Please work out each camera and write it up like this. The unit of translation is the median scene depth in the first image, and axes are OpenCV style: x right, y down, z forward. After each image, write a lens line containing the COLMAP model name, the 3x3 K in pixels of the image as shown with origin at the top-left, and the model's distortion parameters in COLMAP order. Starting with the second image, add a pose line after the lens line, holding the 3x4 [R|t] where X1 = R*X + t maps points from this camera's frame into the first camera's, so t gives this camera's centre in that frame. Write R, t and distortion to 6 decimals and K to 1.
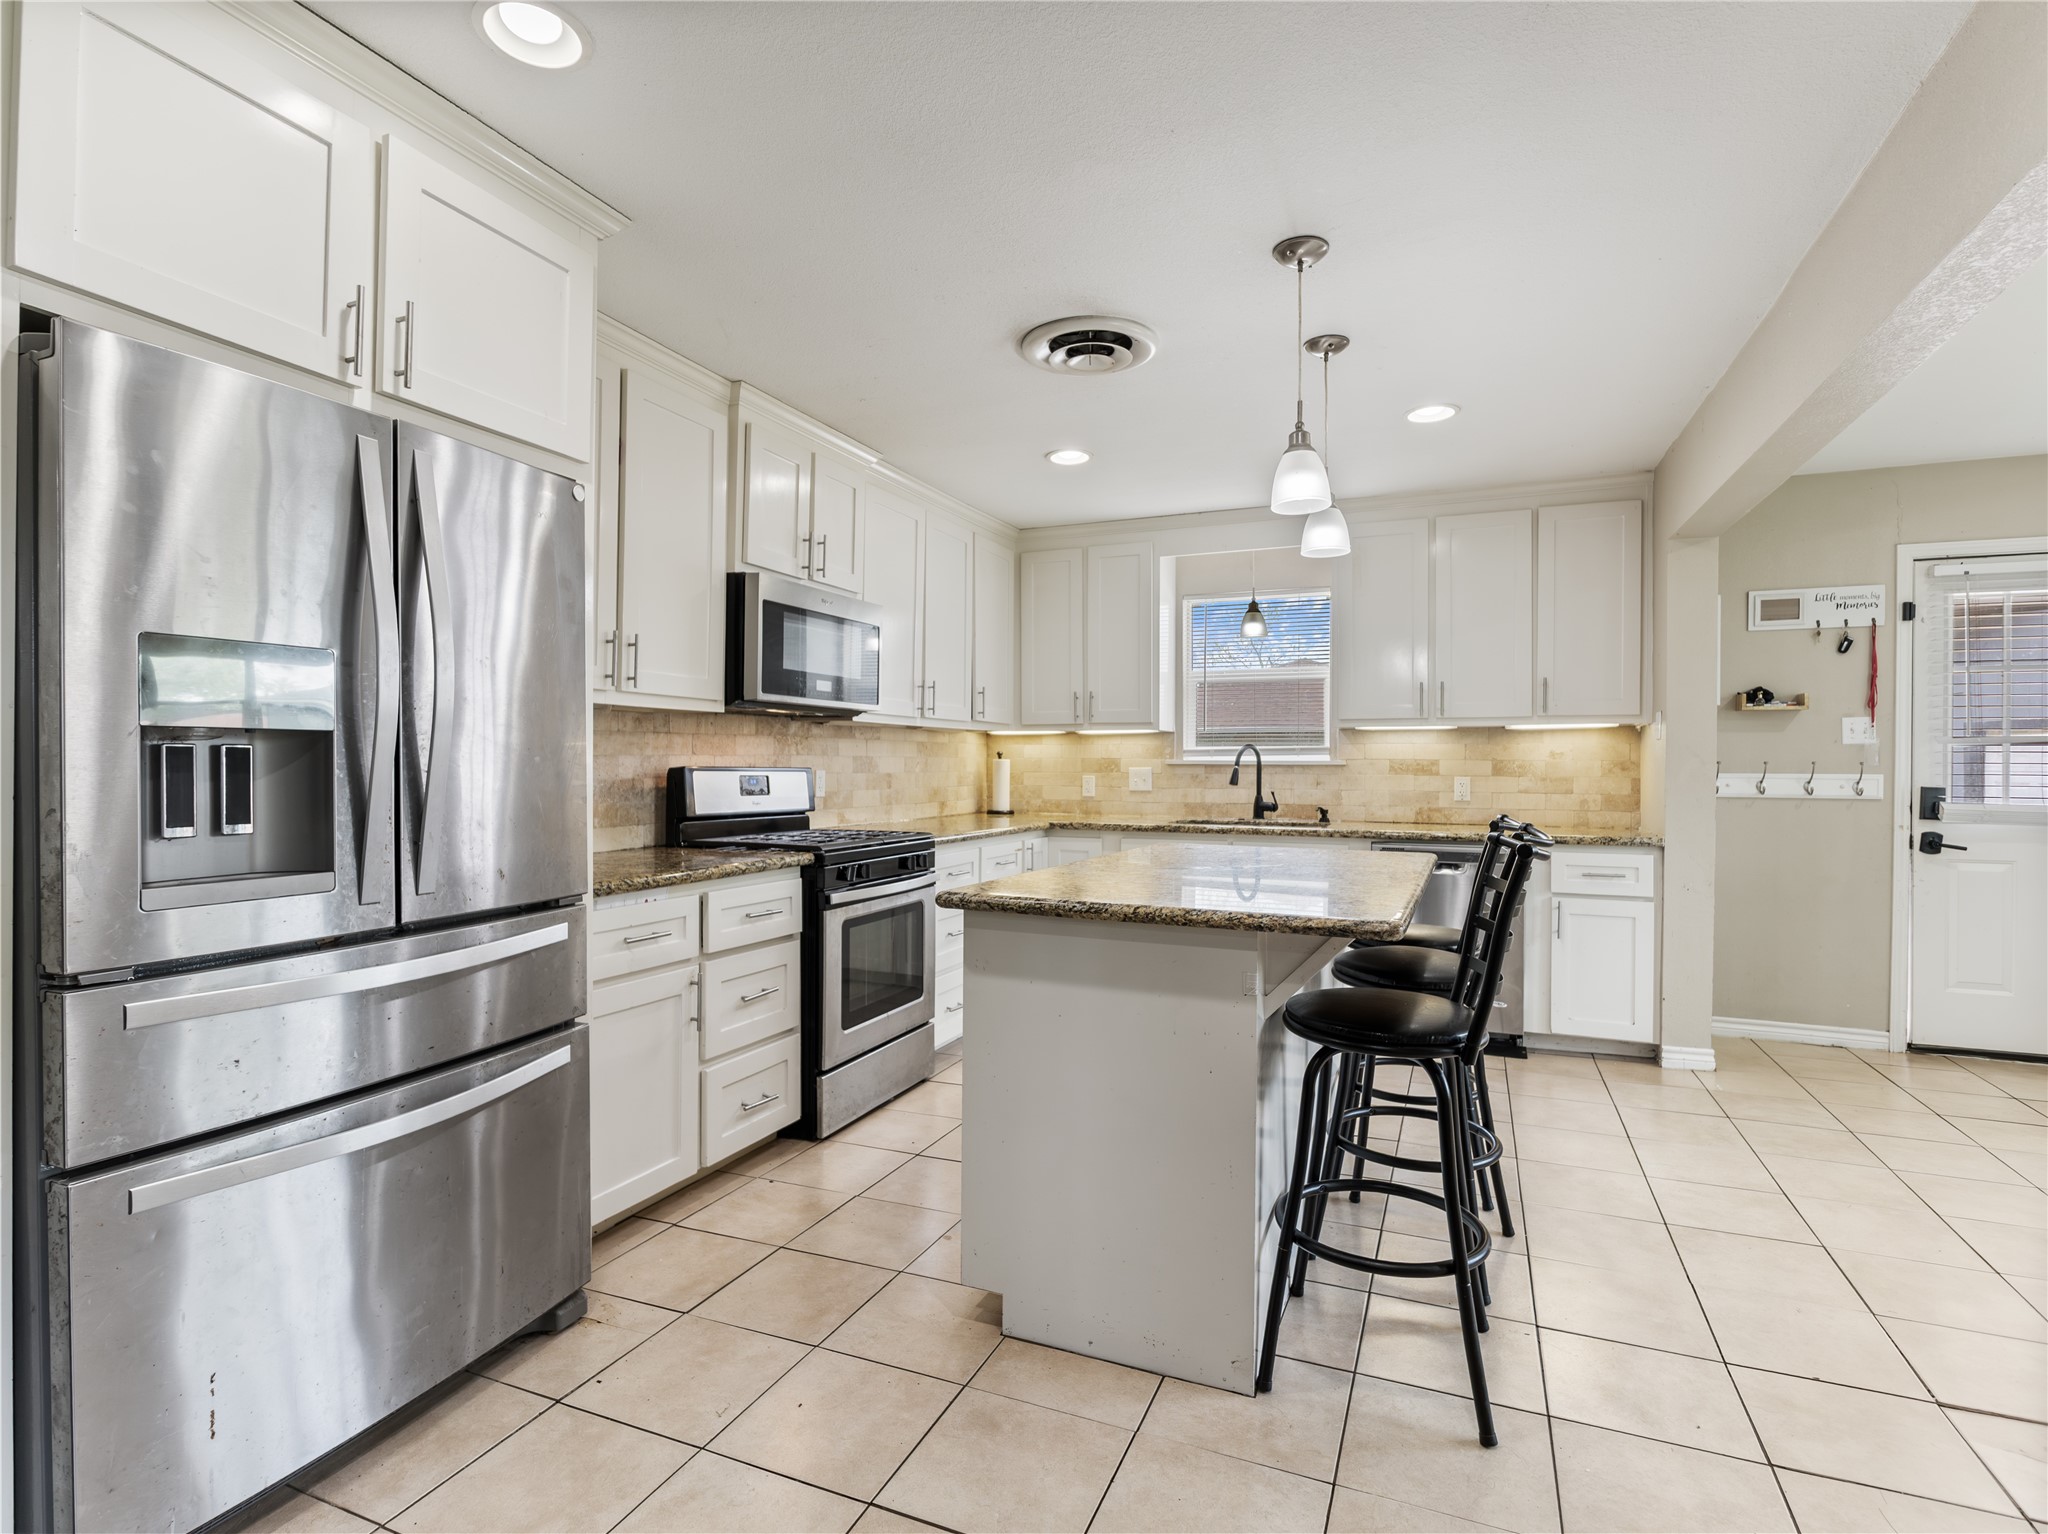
lens RADIAL K [[1027.7, 0, 1028.8], [0, 1027.7, 767.6], [0, 0, 1]] dist [-0.008397, 0.001000]
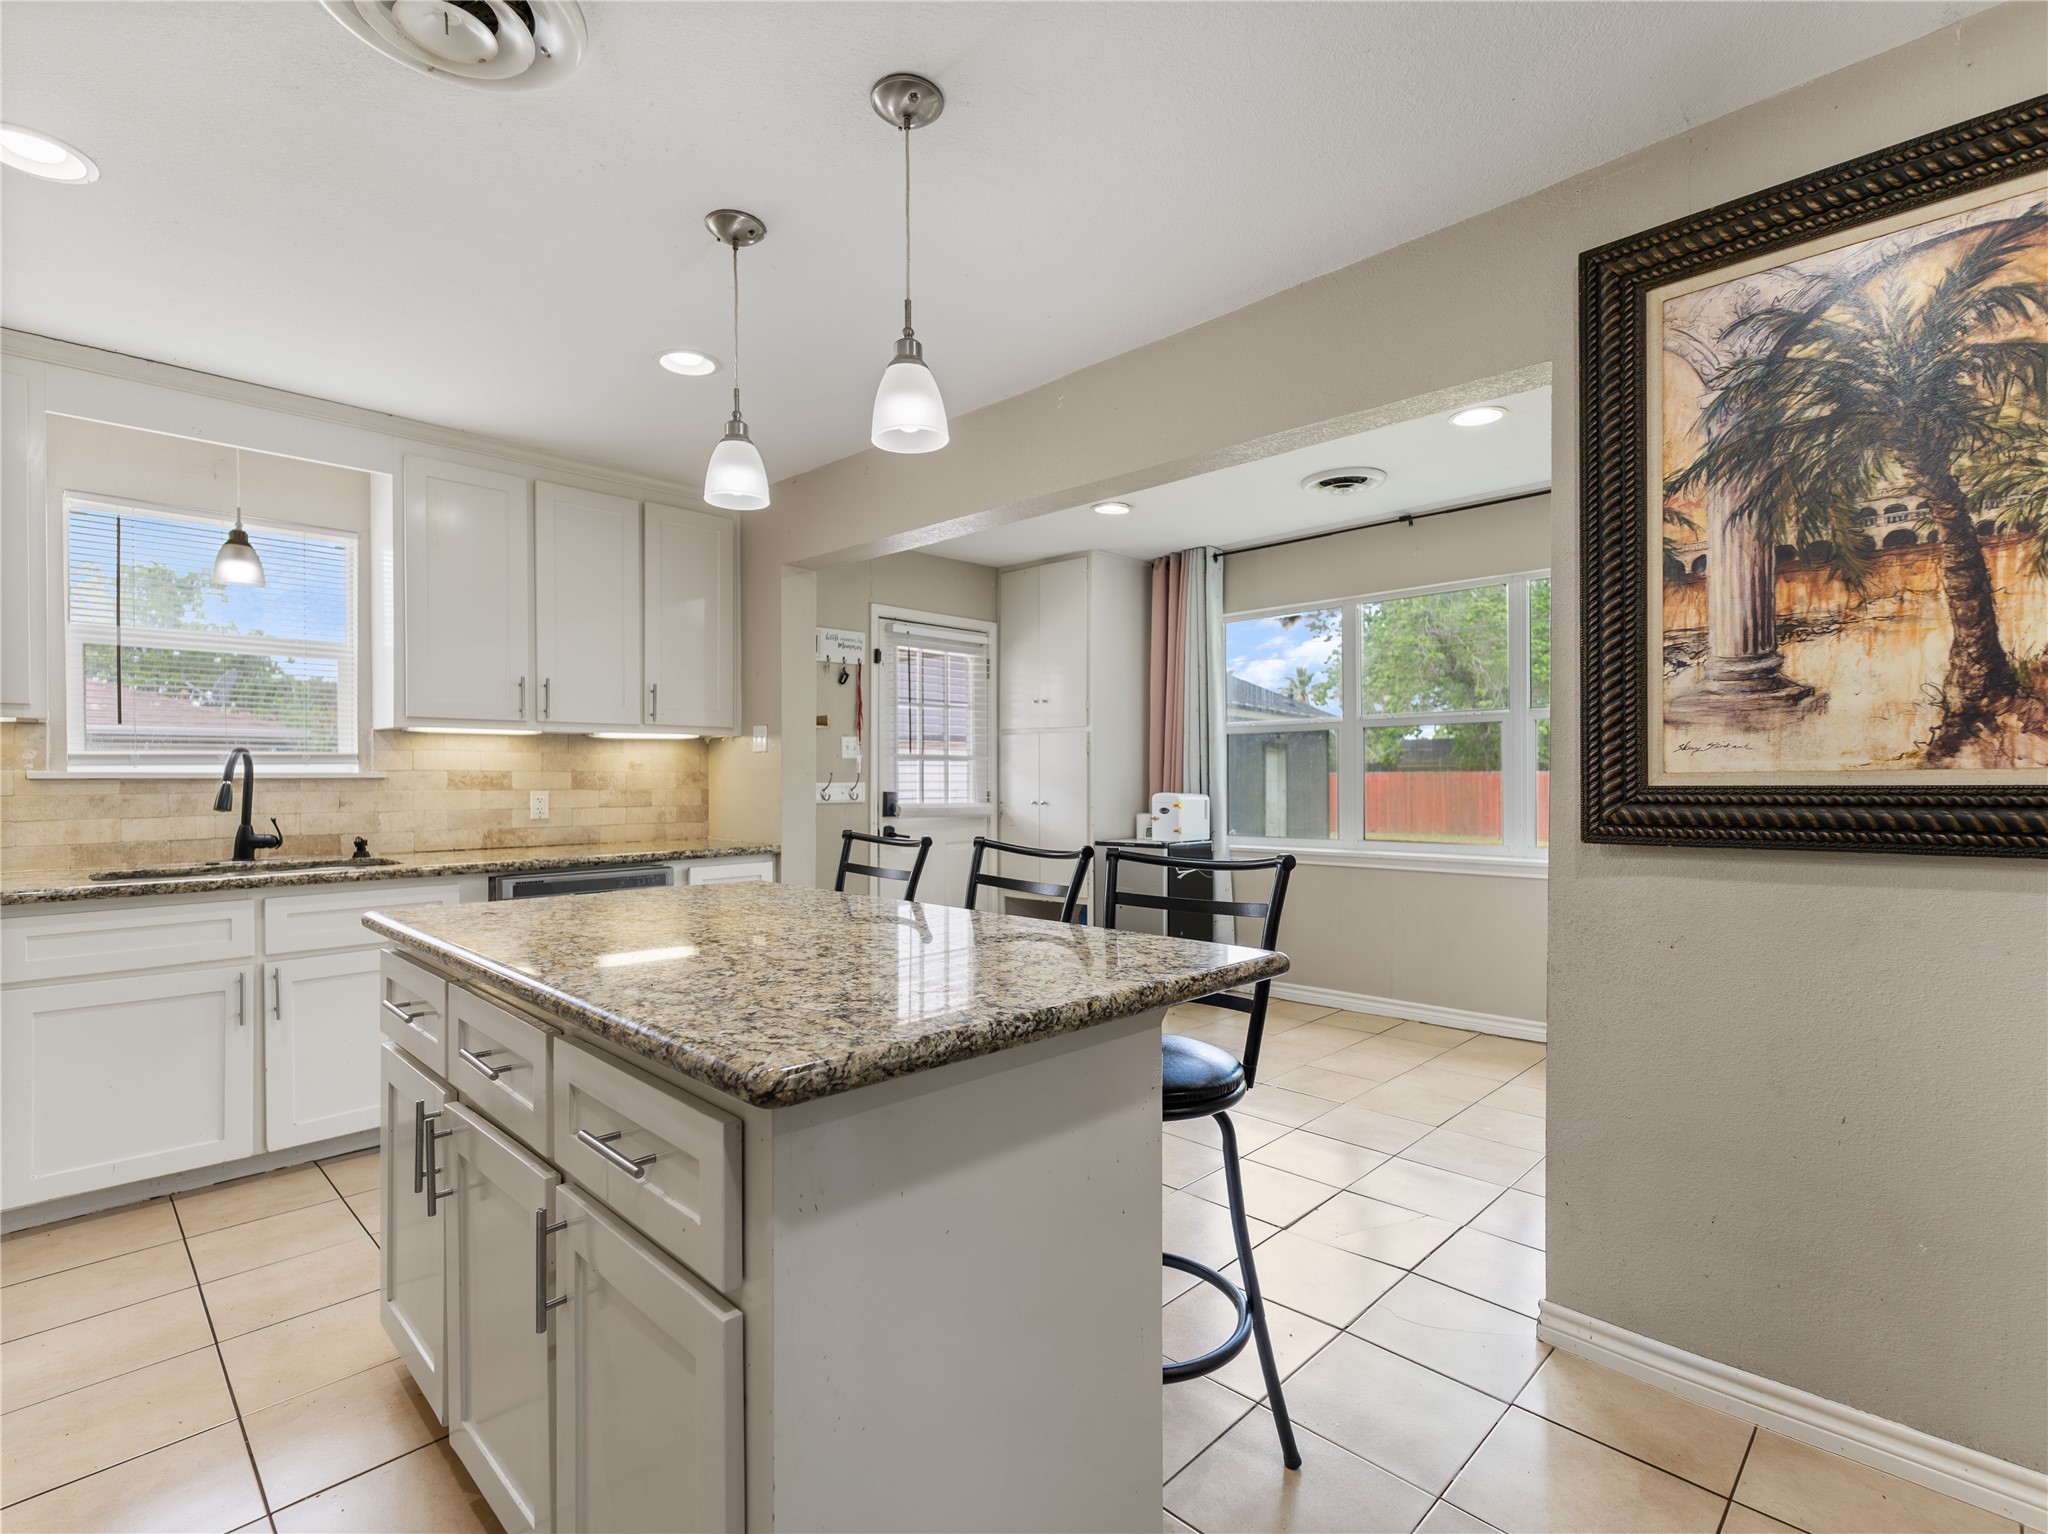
lens RADIAL K [[972.1, 0, 1028.8], [0, 972.1, 781.5], [0, 0, 1]] dist [0.007113, -0.000207]
pose [[0.364514, -0.010084, 0.931143, -0.216283], [0.006424, 0.999945, 0.008314, -0.003533], [-0.931176, 0.002951, 0.364559, 0.373822]]
